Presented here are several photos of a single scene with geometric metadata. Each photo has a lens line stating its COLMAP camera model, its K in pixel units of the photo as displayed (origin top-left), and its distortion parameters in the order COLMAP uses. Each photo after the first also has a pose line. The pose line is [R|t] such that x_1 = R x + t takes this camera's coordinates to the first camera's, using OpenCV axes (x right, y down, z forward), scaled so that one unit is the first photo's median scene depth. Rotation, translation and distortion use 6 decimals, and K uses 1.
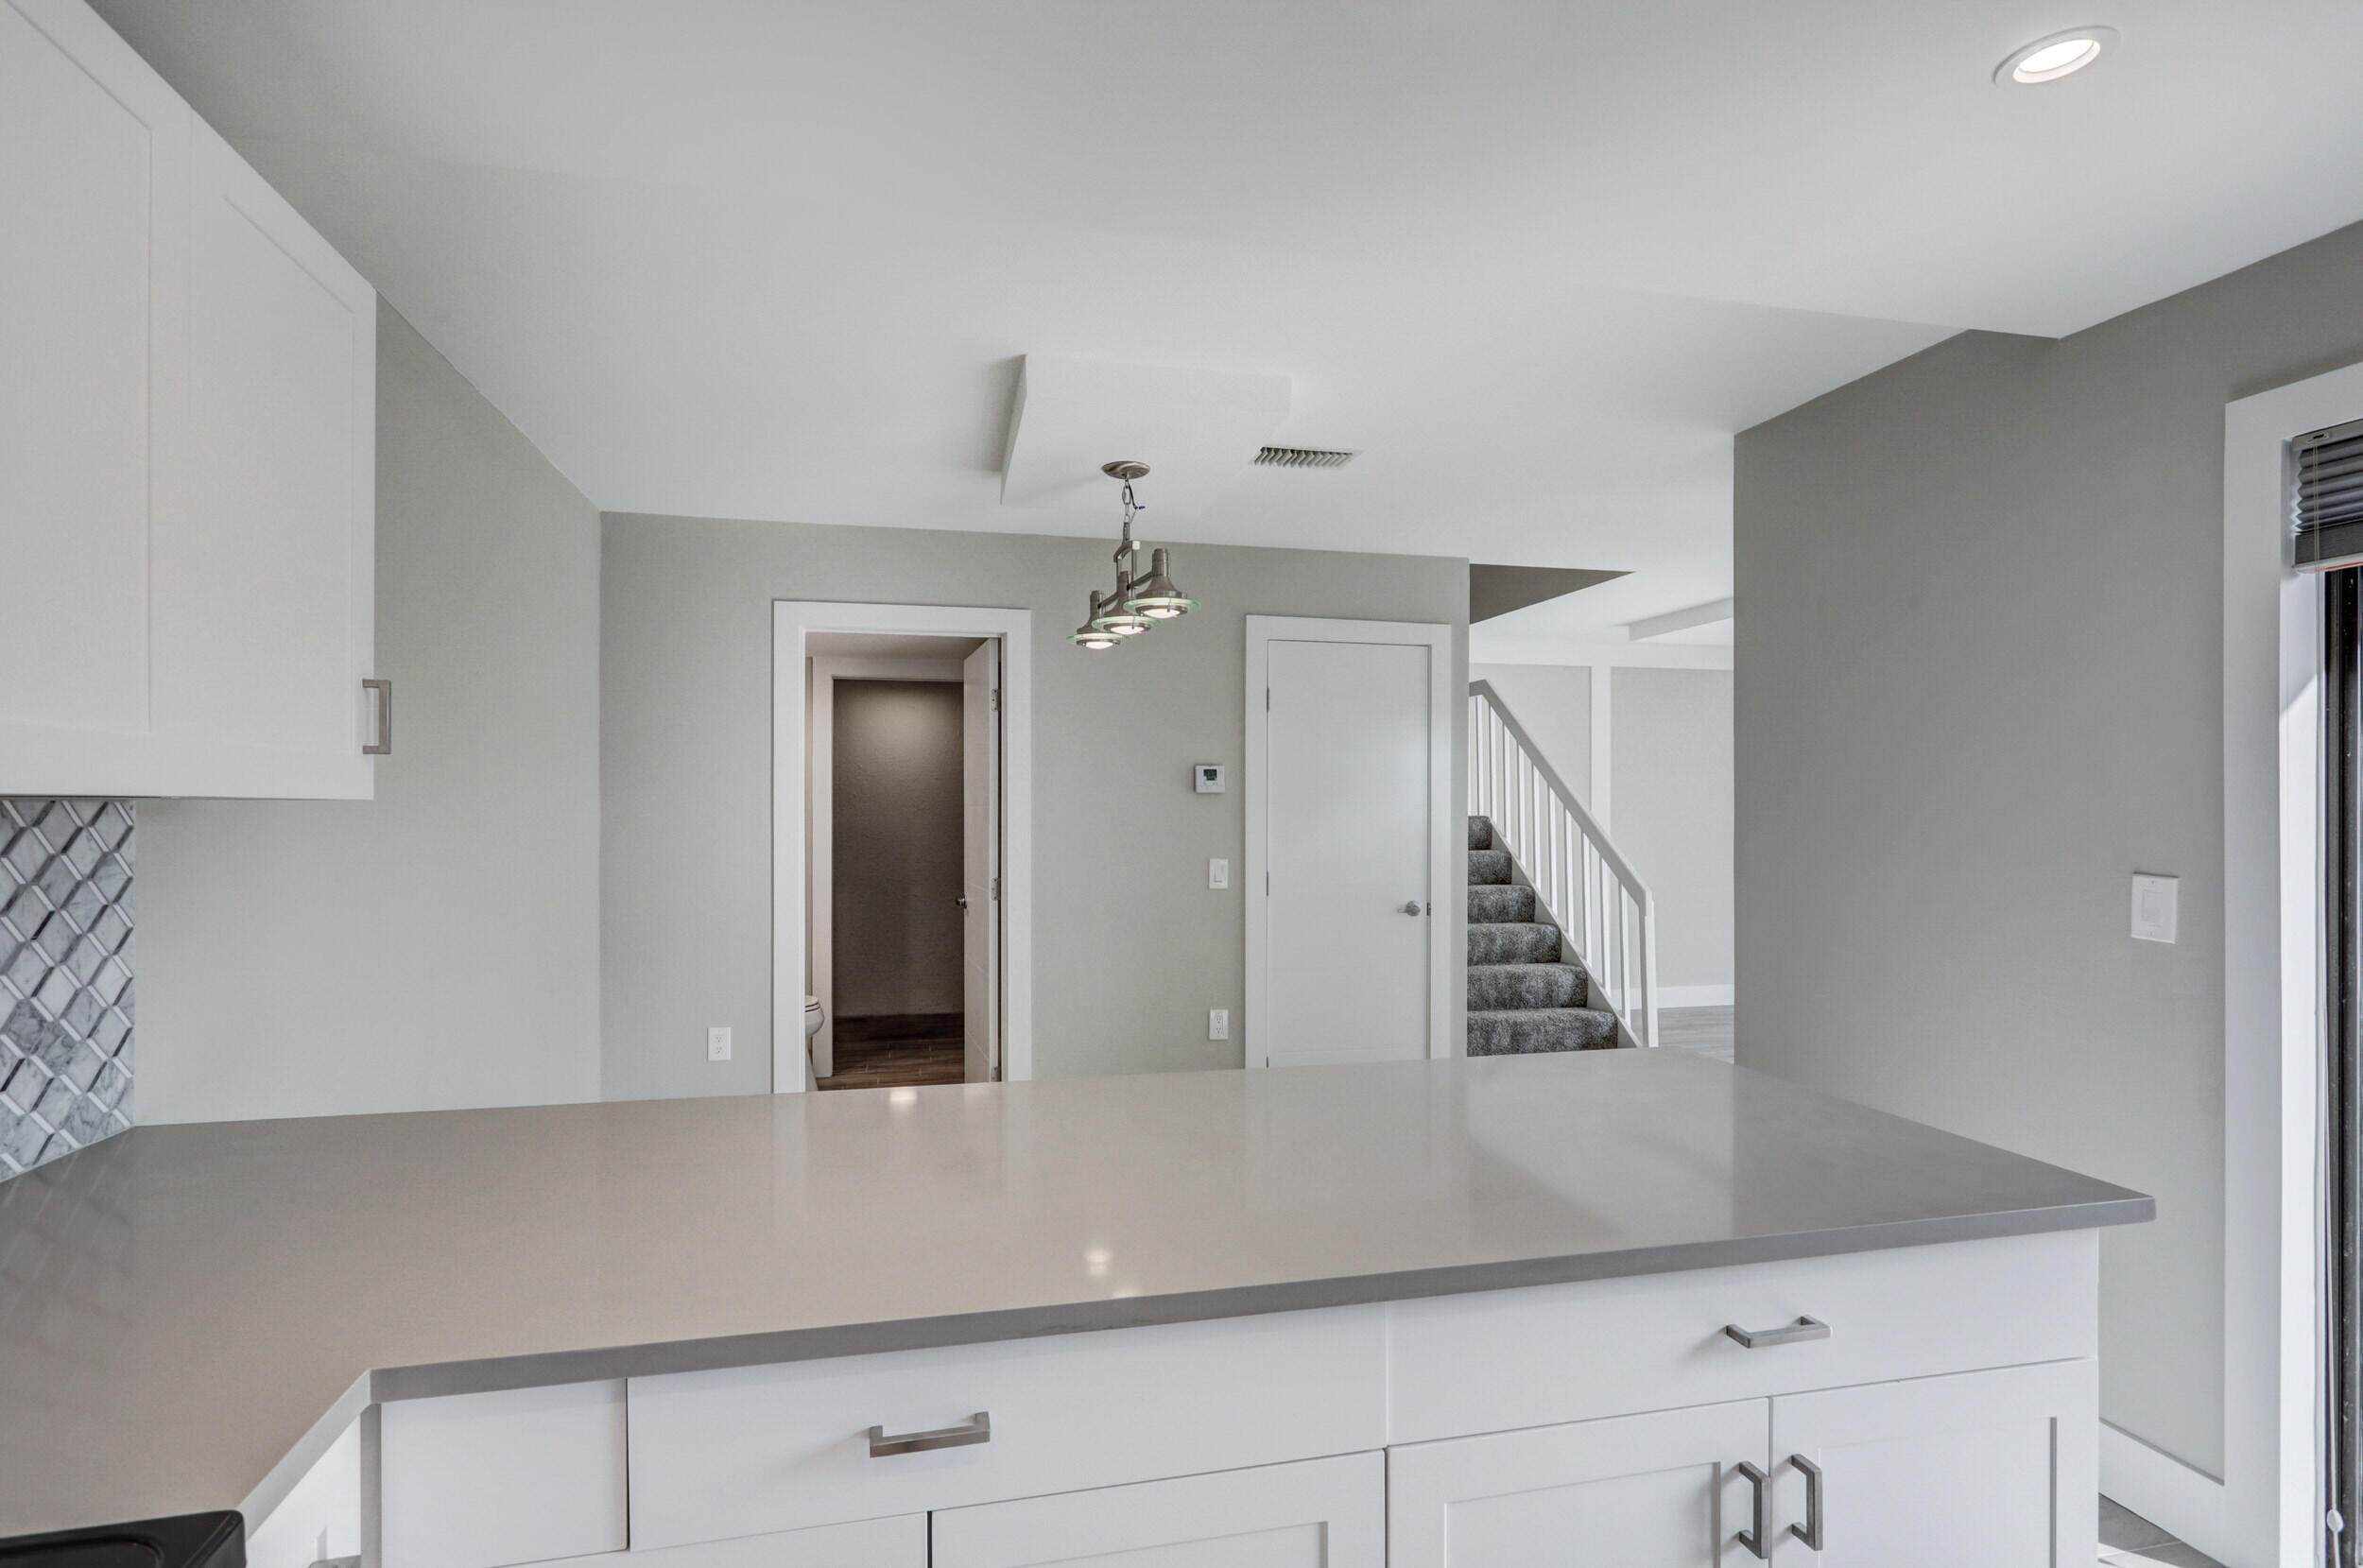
lens RADIAL K [[1151.8, 0, 1181.4], [0, 1151.8, 792.9], [0, 0, 1]] dist [-0.008163, 0.002647]
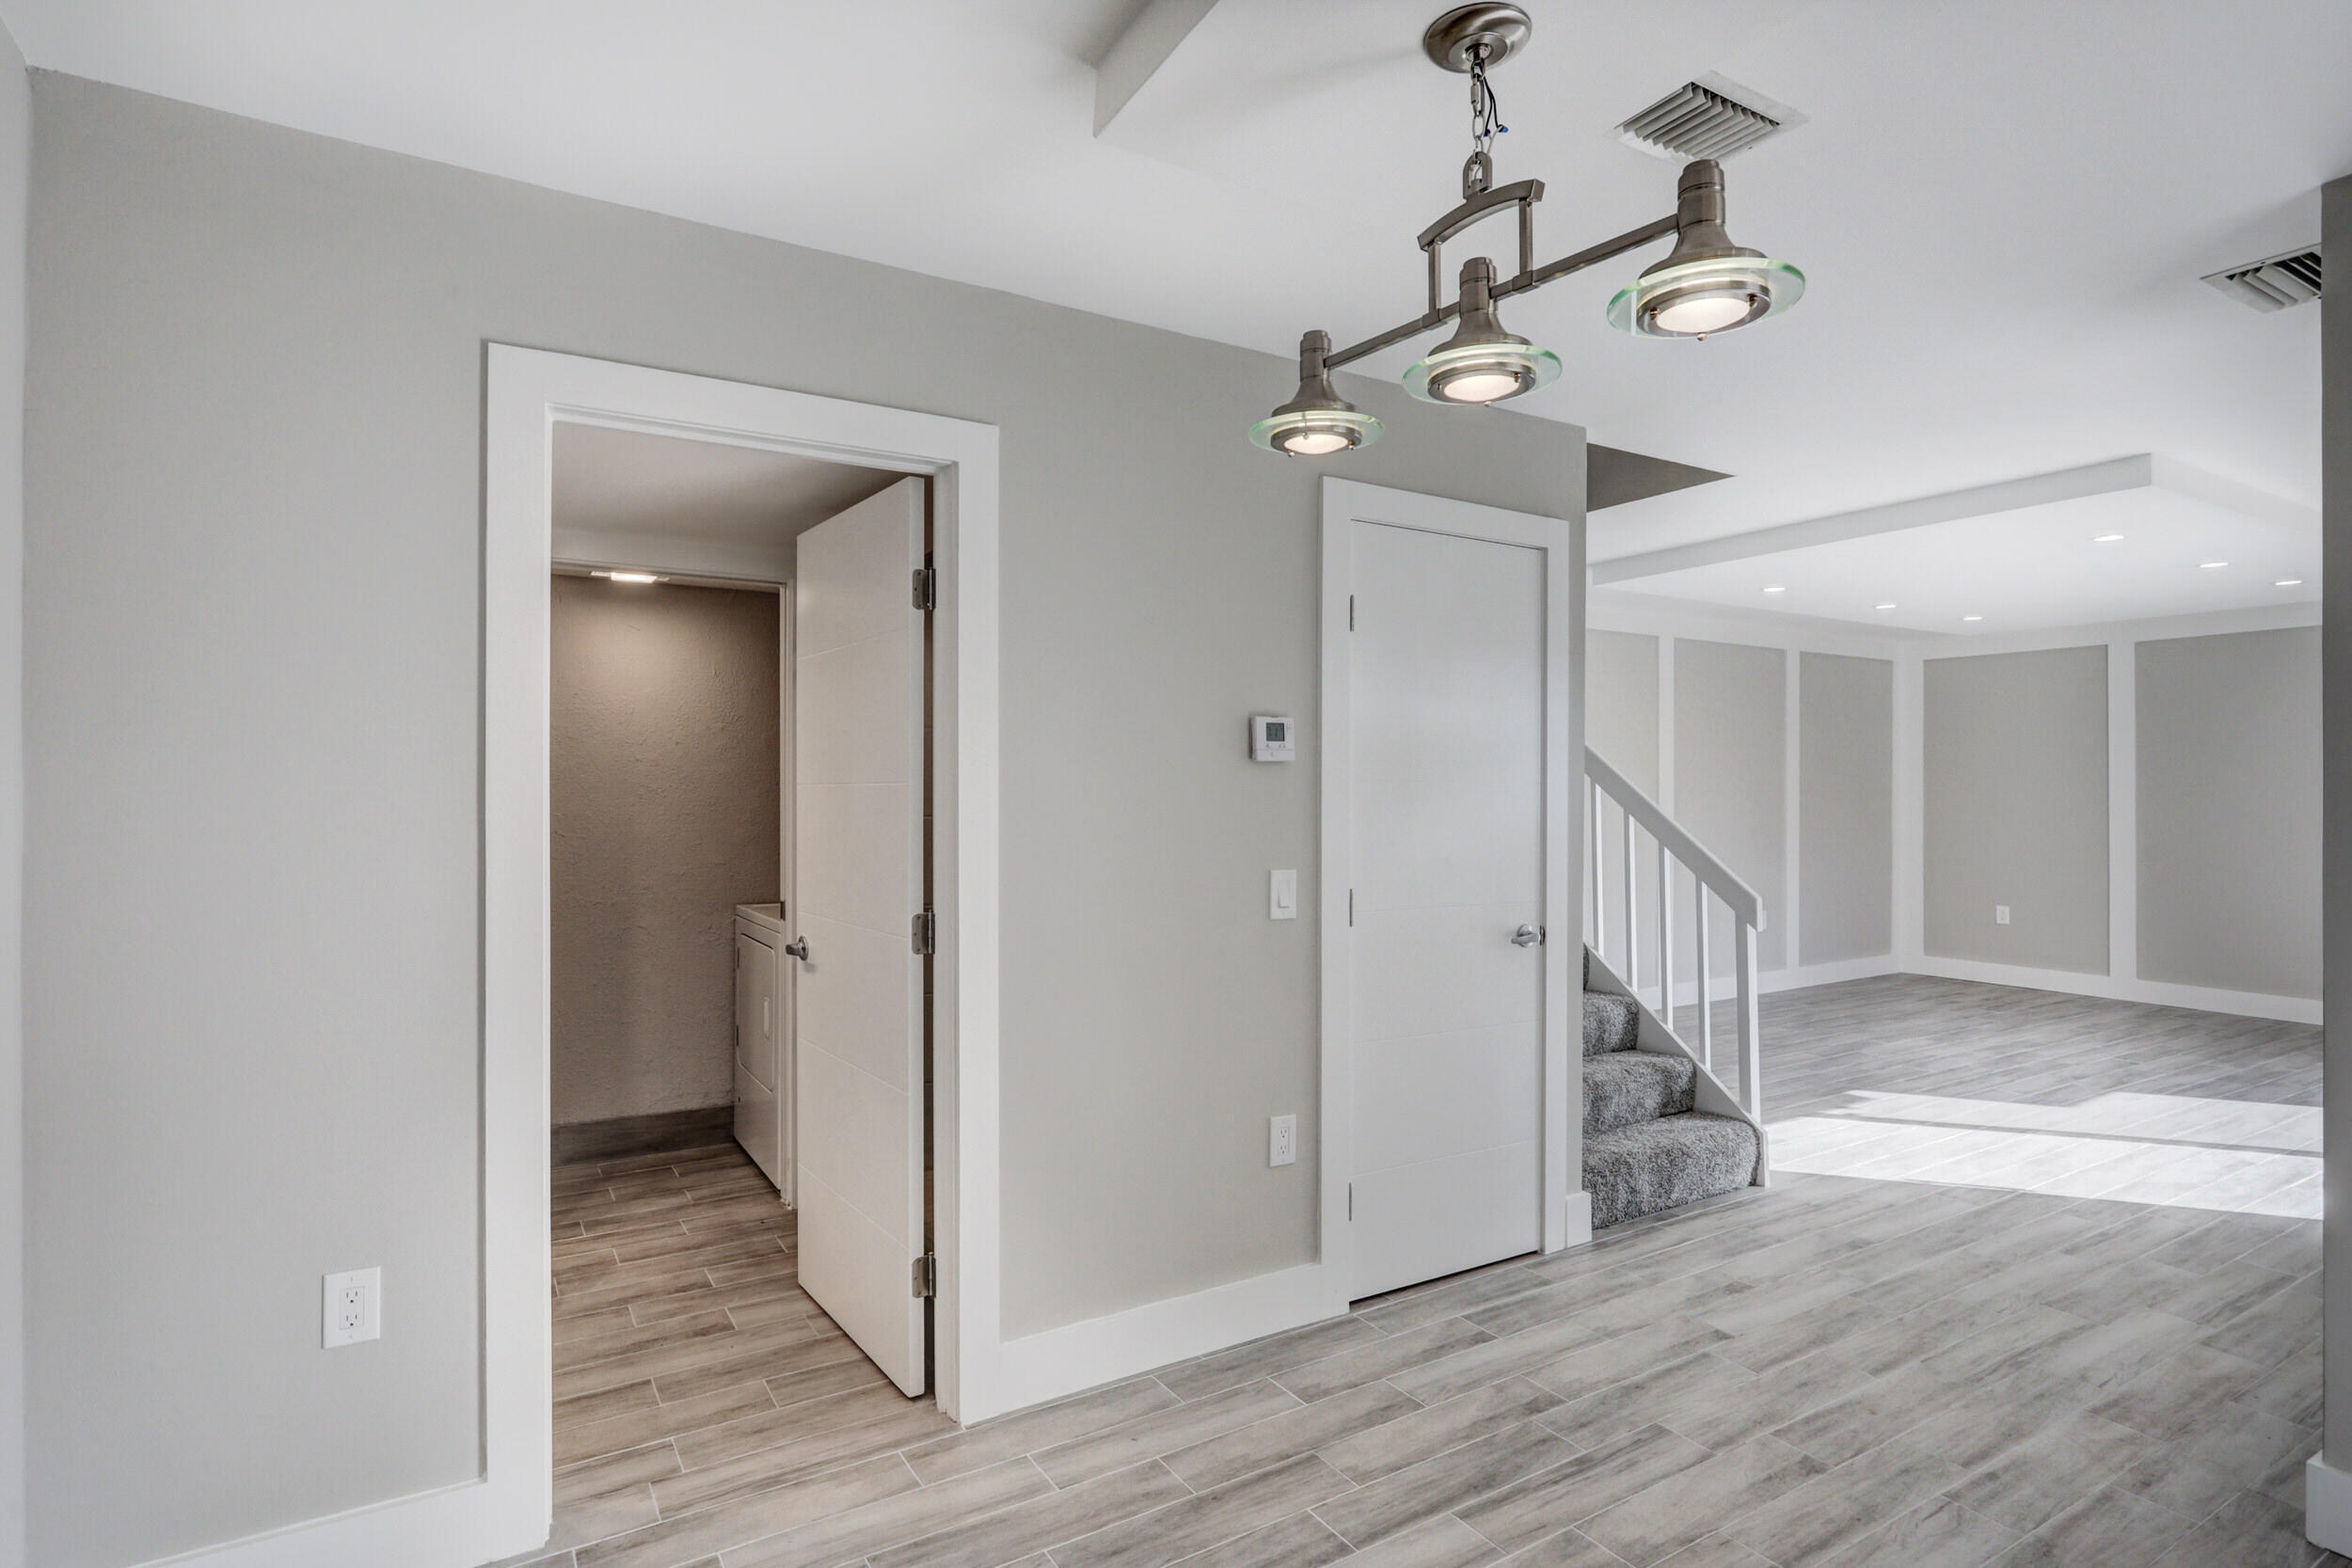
lens RADIAL K [[1189.0, 0, 1192.5], [0, 1189.0, 782.1], [0, 0, 1]] dist [-0.017131, 0.006467]
pose [[0.952310, 0.002457, 0.305123, -0.207051], [-0.003830, 0.999985, 0.003901, 0.008297], [-0.305109, -0.004883, 0.952305, 0.415205]]
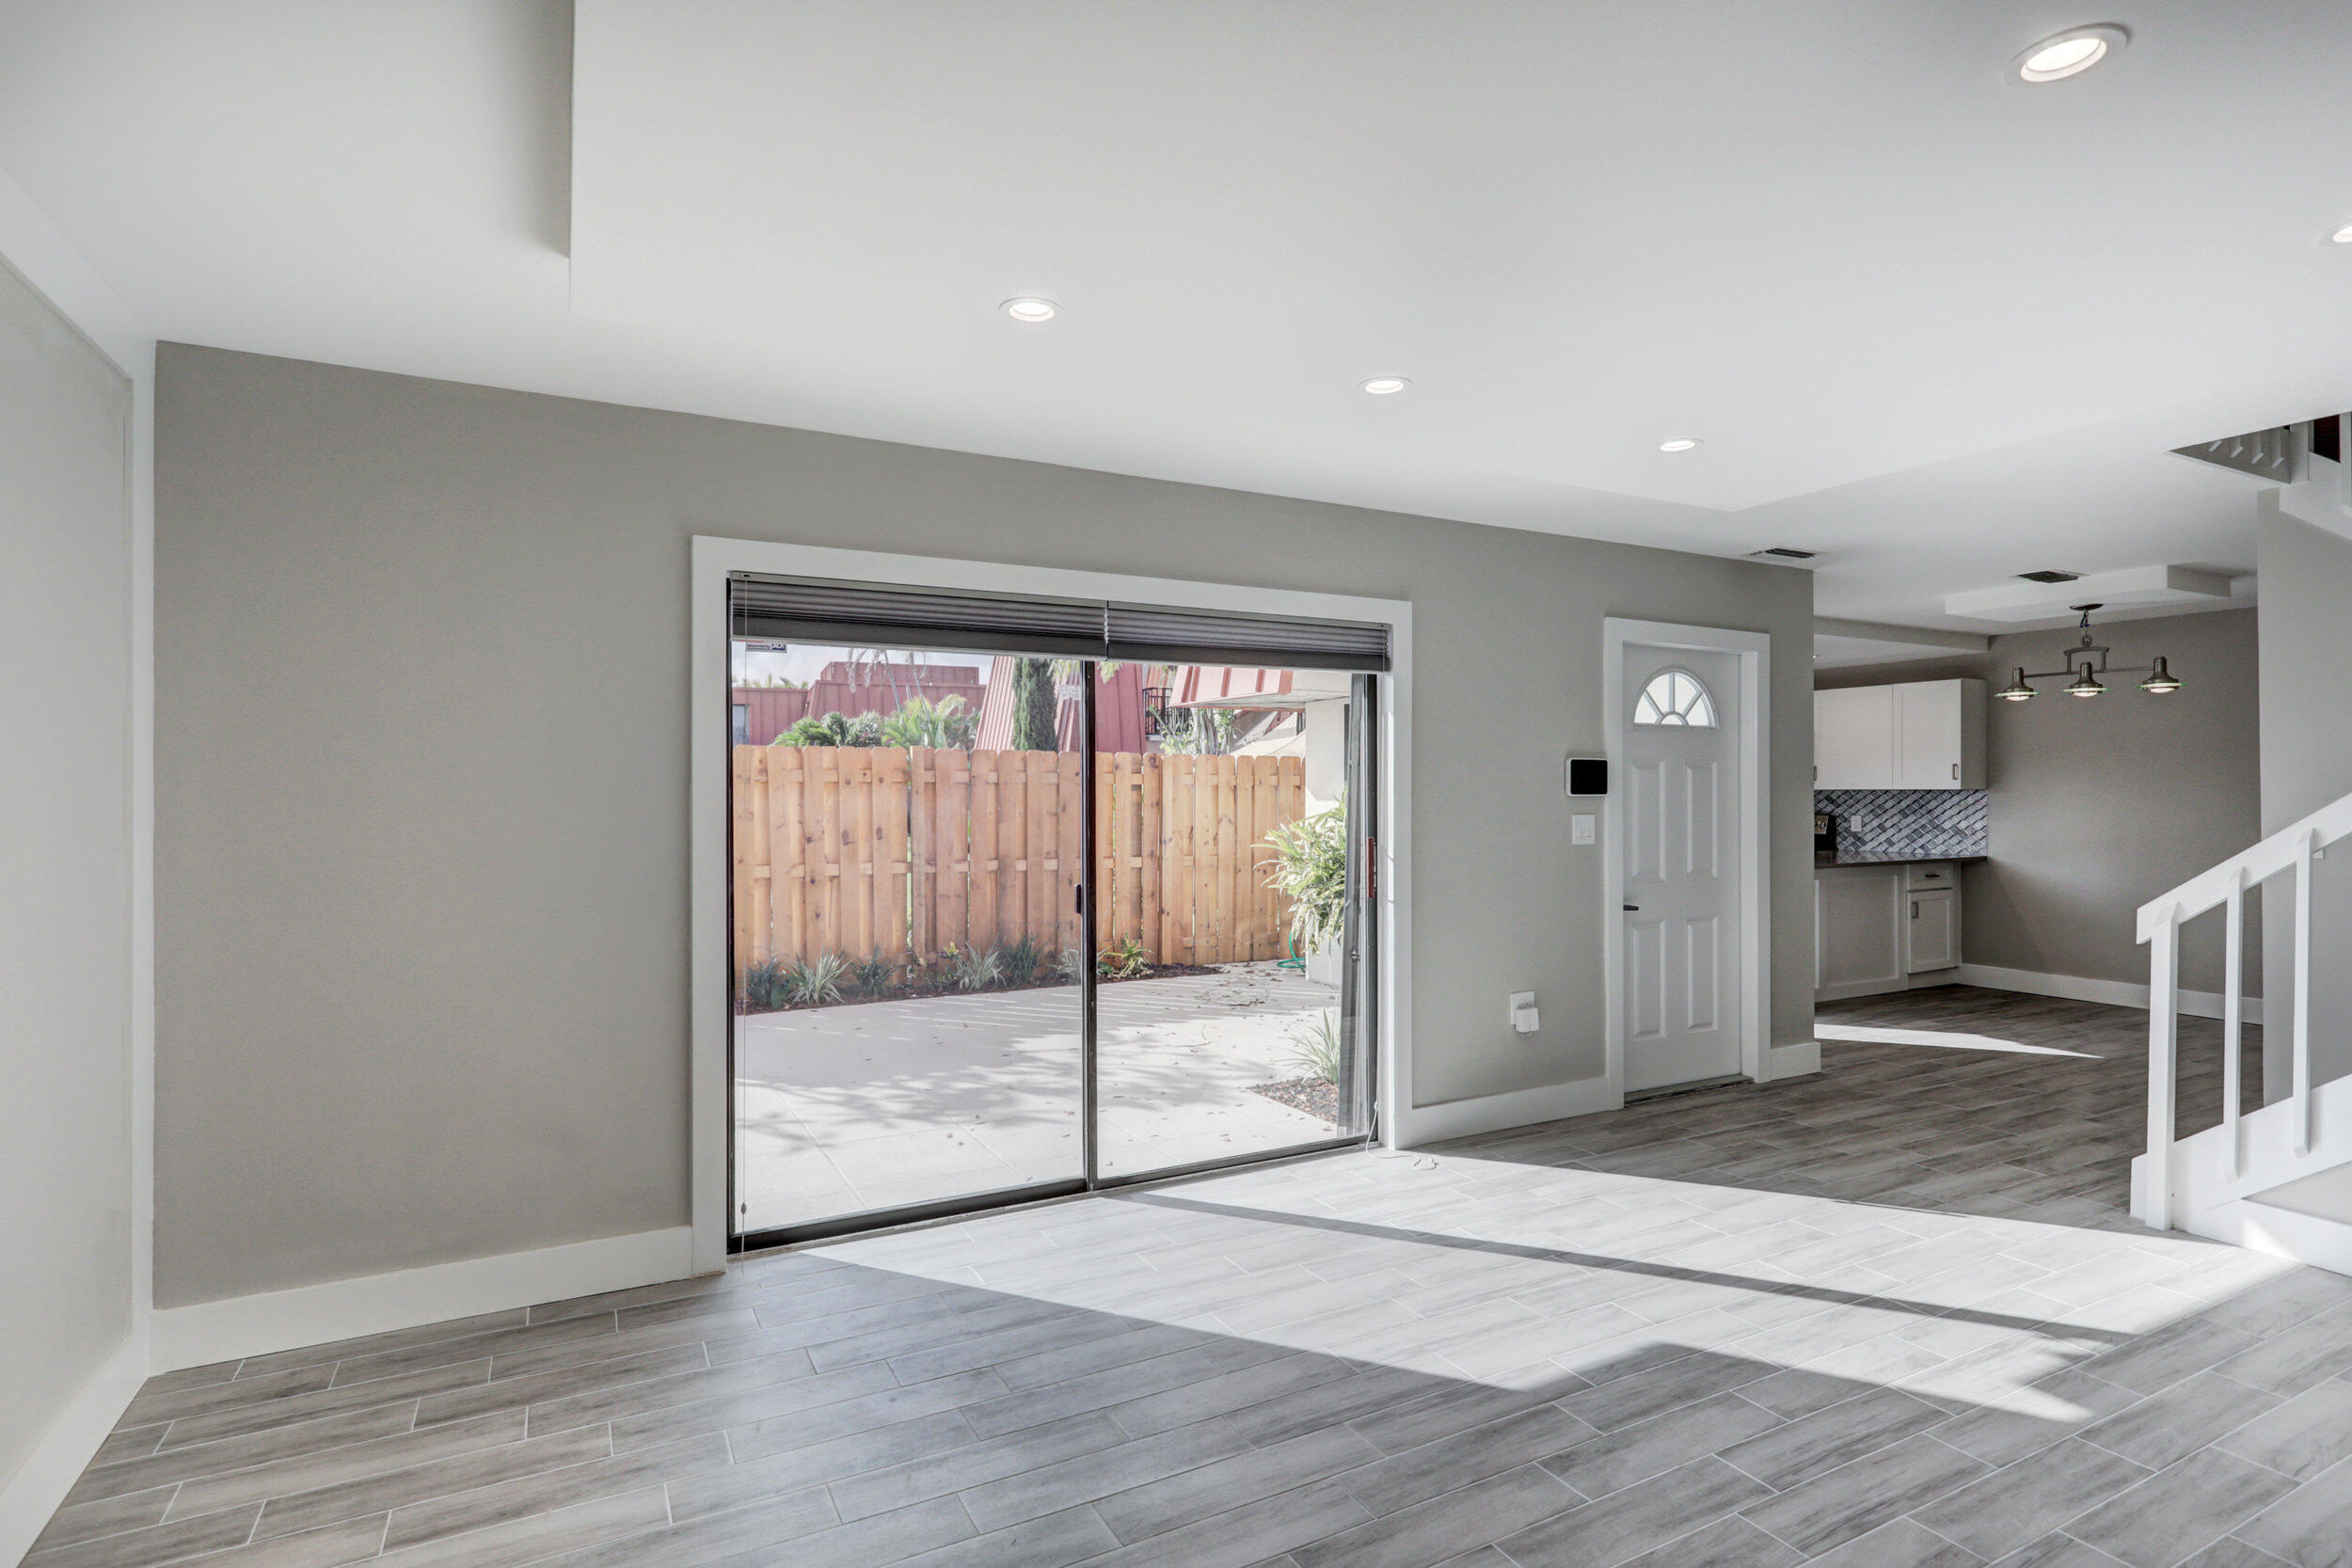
lens RADIAL K [[1146.4, 0, 1134.1], [0, 1146.4, 802.7], [0, 0, 1]] dist [-0.008163, 0.002647]
pose [[-0.975634, 0.006418, -0.219311, 1.295076], [0.007296, 0.999968, -0.003194, 0.017248], [0.219284, -0.004716, -0.975650, 1.720801]]
